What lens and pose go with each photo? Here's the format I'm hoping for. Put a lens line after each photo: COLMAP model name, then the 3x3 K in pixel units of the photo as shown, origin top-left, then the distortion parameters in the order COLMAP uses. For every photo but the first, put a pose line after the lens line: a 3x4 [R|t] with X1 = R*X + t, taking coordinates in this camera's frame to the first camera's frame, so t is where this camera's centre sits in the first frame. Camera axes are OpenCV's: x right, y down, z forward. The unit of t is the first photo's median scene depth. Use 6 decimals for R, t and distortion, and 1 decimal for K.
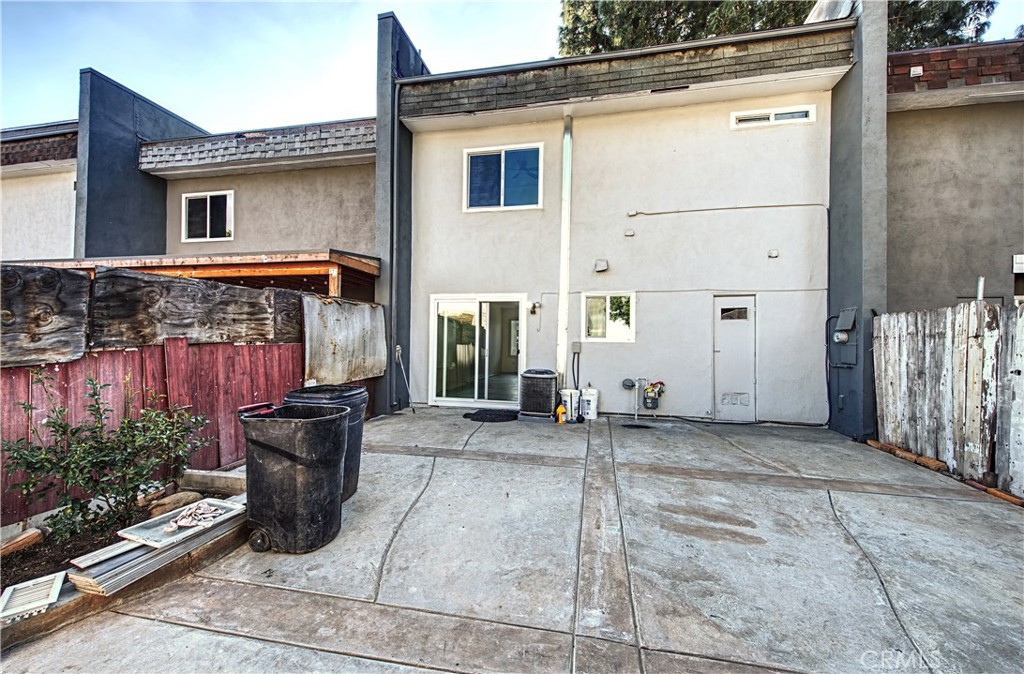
lens RADIAL K [[412.0, 0, 512.3], [0, 412.0, 342.0], [0, 0, 1]] dist [-0.002242, -0.000057]
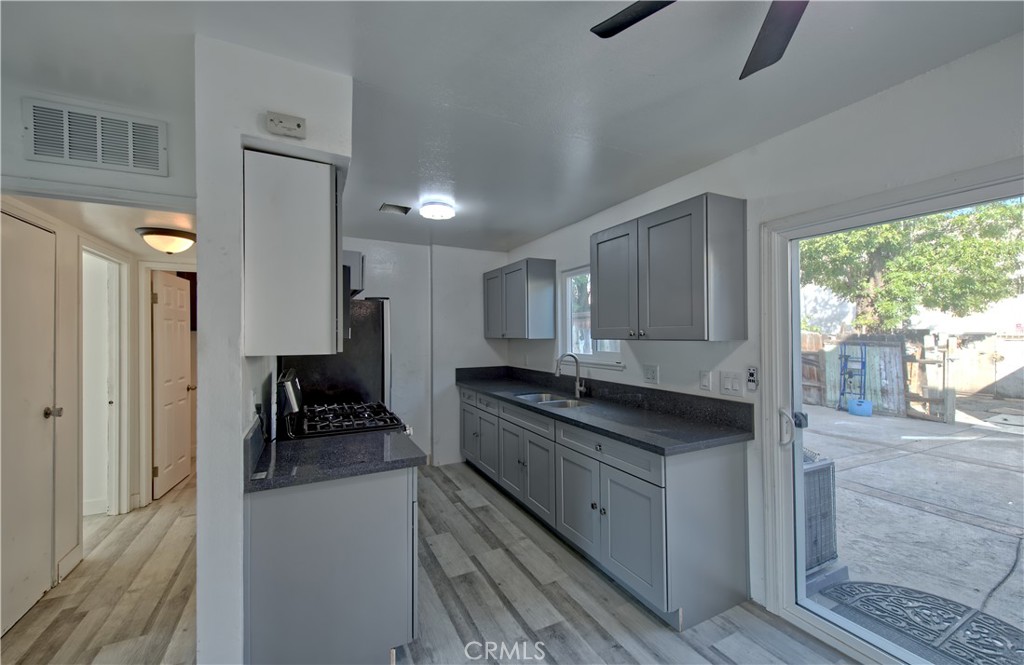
lens RADIAL K [[405.8, 0, 514.0], [0, 405.8, 333.4], [0, 0, 1]] dist [0.012835, -0.000161]
pose [[-0.639592, -0.006679, 0.768686, -0.118912], [-0.006092, 0.999975, 0.003620, -0.059691], [-0.768690, -0.002368, -0.639617, 2.216266]]
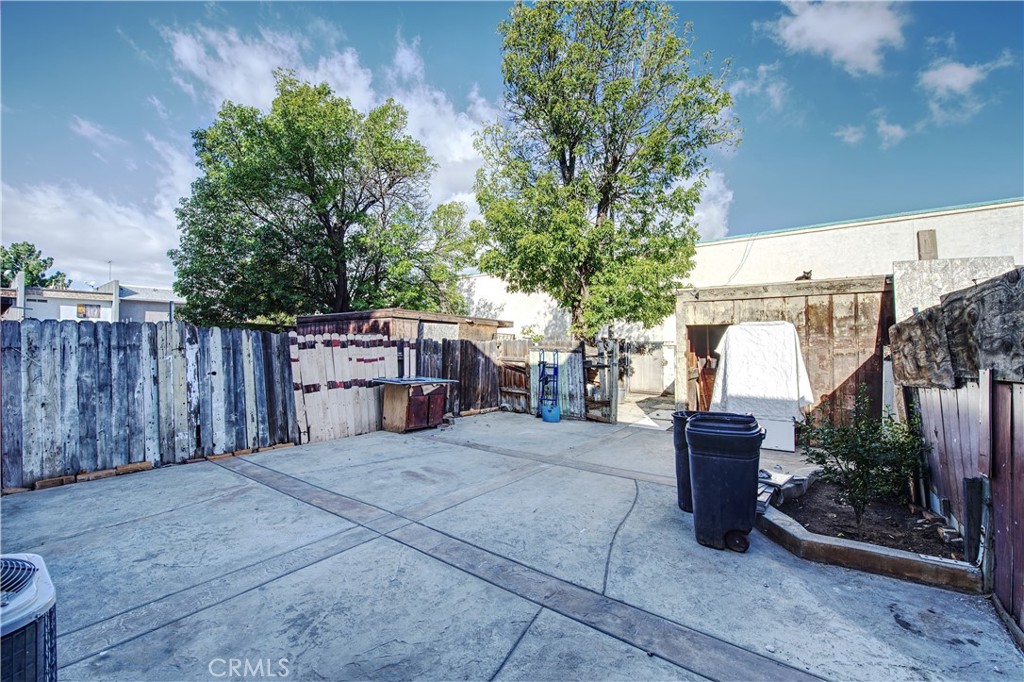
lens RADIAL K [[412.0, 0, 505.8], [0, 412.0, 341.3], [0, 0, 1]] dist [-0.002242, -0.000057]
pose [[-0.906518, -0.008574, 0.422080, -0.303114], [-0.012836, 0.999891, -0.007256, -0.037478], [-0.421972, -0.011996, -0.906530, 1.583330]]
